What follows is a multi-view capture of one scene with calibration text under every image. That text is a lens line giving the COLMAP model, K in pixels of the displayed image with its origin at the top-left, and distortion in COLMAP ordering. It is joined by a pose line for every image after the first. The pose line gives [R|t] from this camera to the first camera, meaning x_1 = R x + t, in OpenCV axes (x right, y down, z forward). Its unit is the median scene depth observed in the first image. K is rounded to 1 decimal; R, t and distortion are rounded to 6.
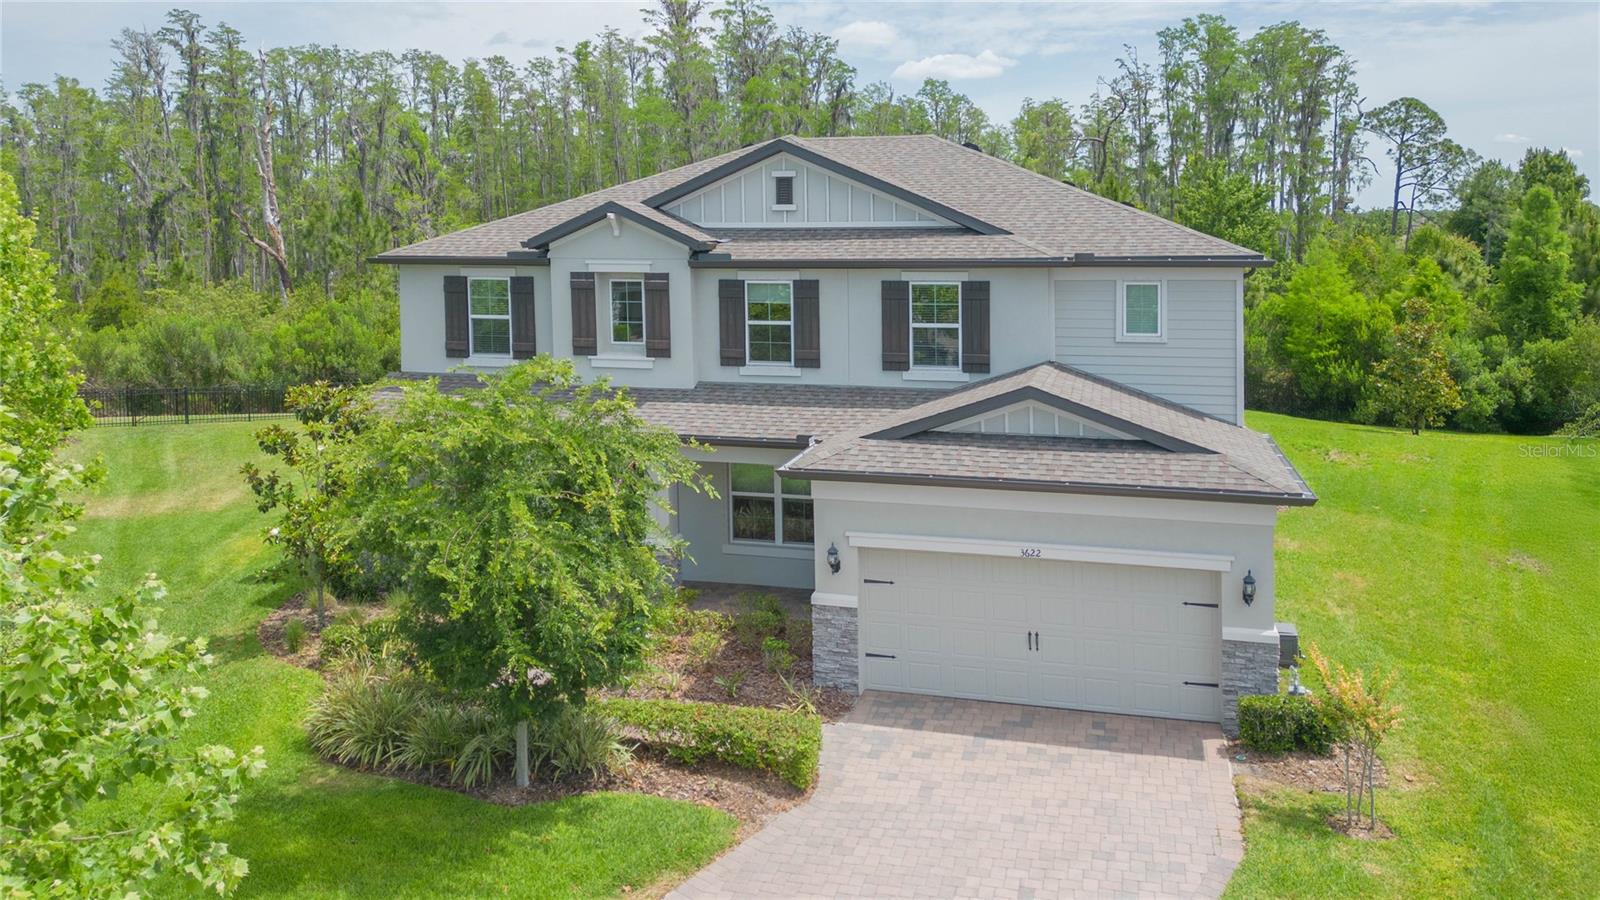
lens RADIAL K [[1133.3, 0, 795.1], [0, 1133.3, 303.5], [0, 0, 1]] dist [0.048047, 0.002326]
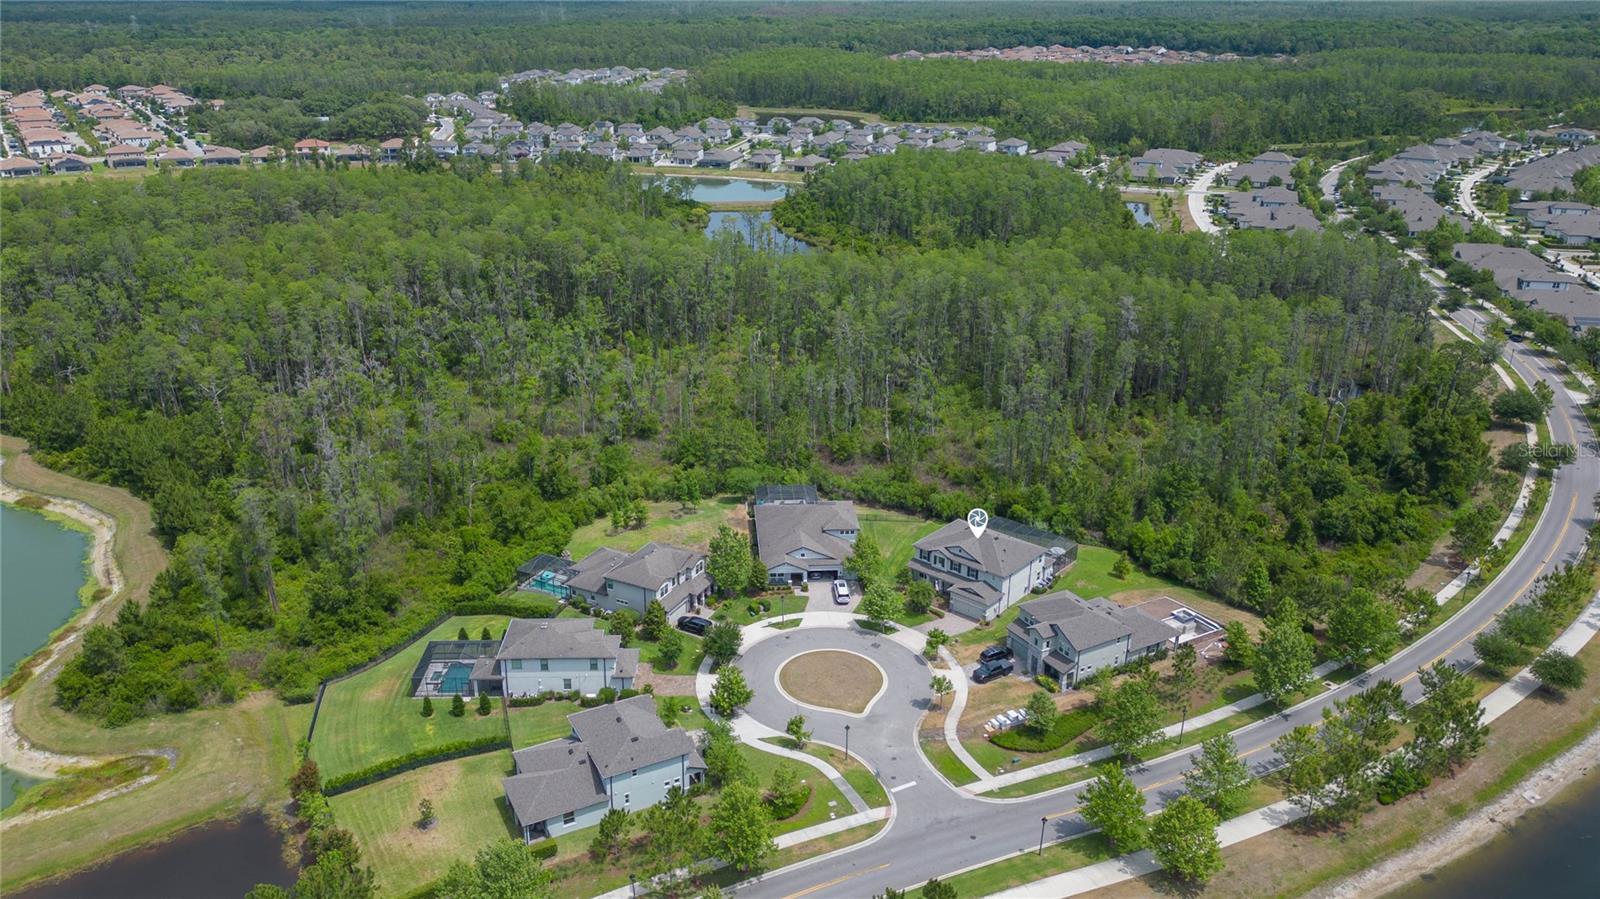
lens RADIAL K [[1099.0, 0, 773.6], [0, 1099.0, 418.9], [0, 0, 1]] dist [0.038975, -0.002008]
pose [[0.887802, 0.169060, -0.428049, 2.070549], [-0.033030, 0.951093, 0.307133, -3.457111], [0.459038, -0.258535, 0.849967, -6.228050]]
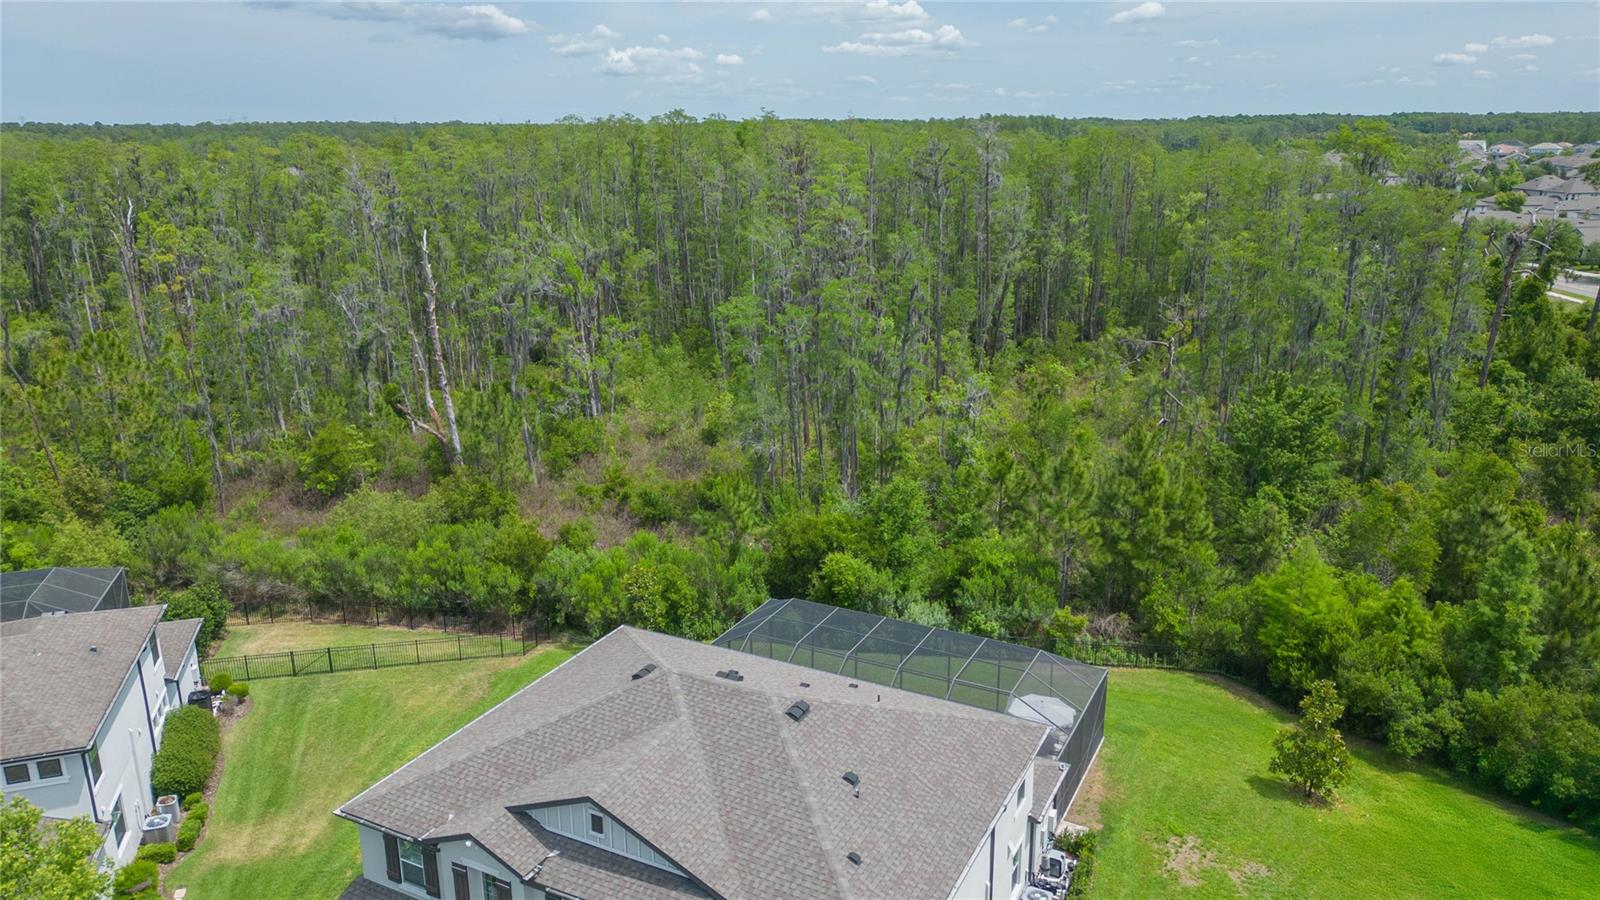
lens RADIAL K [[1074.4, 0, 800.0], [0, 1074.4, 450.0], [0, 0, 1]] dist [0.082380, -0.065996]
pose [[0.977097, 0.065138, -0.202581, 0.468855], [-0.016597, 0.972426, 0.232622, -0.852006], [0.212148, -0.223932, 0.951235, -0.084682]]
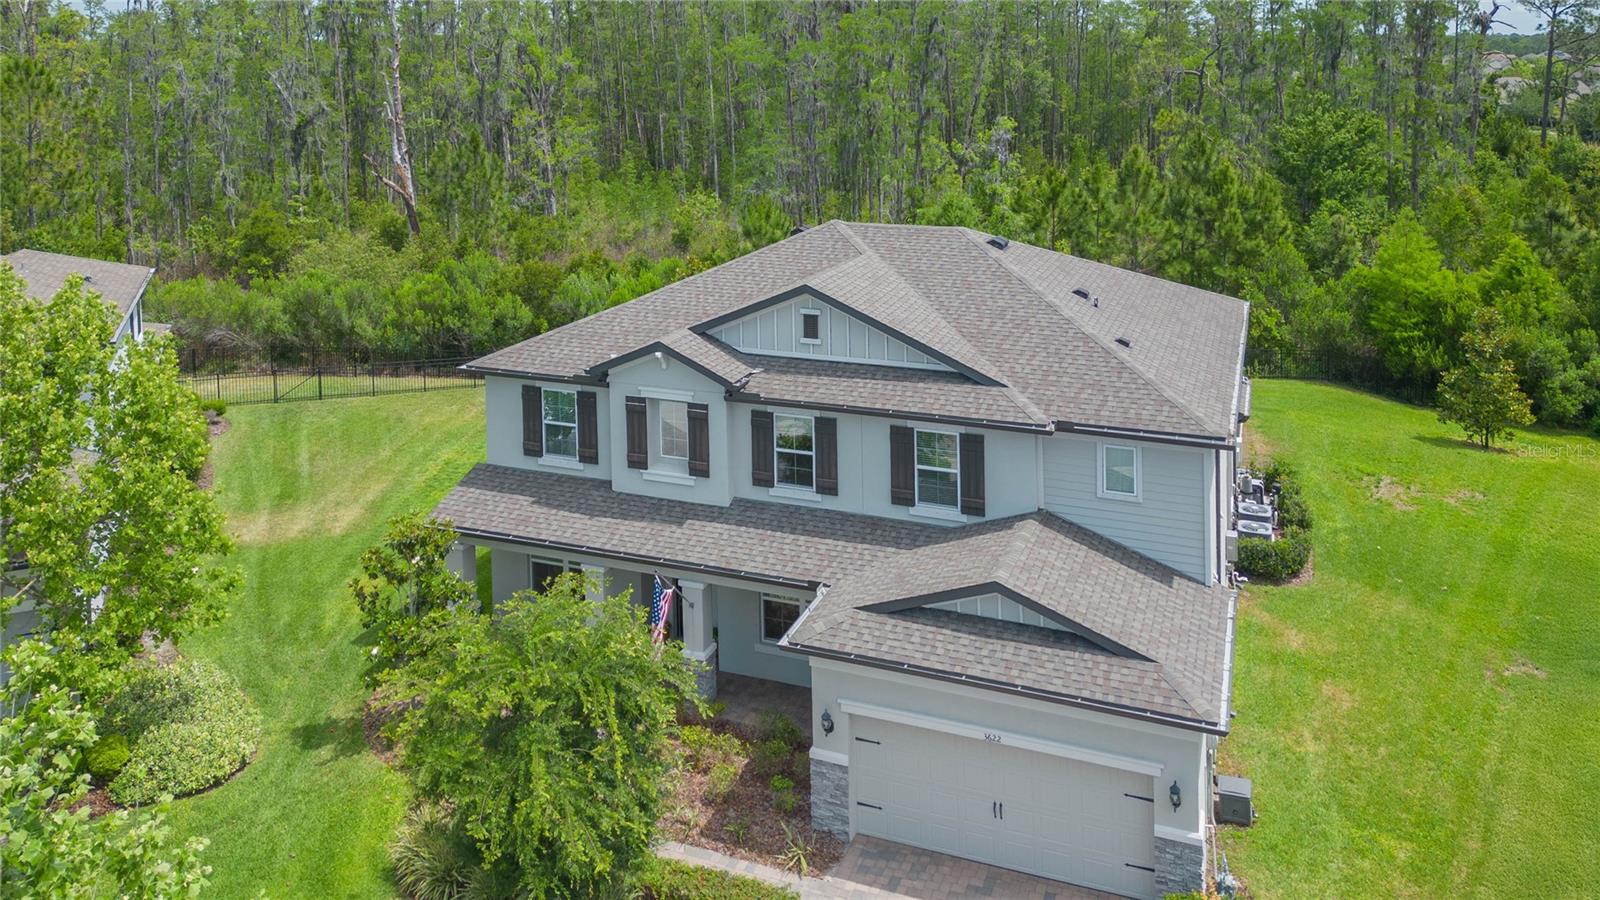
lens RADIAL K [[1162.3, 0, 804.3], [0, 1162.3, 125.2], [0, 0, 1]] dist [0.067321, -0.038331]
pose [[0.994464, 0.000450, -0.105082, 0.107647], [-0.000214, 0.999997, 0.002259, -0.306516], [0.105082, -0.002224, 0.994461, -0.160388]]
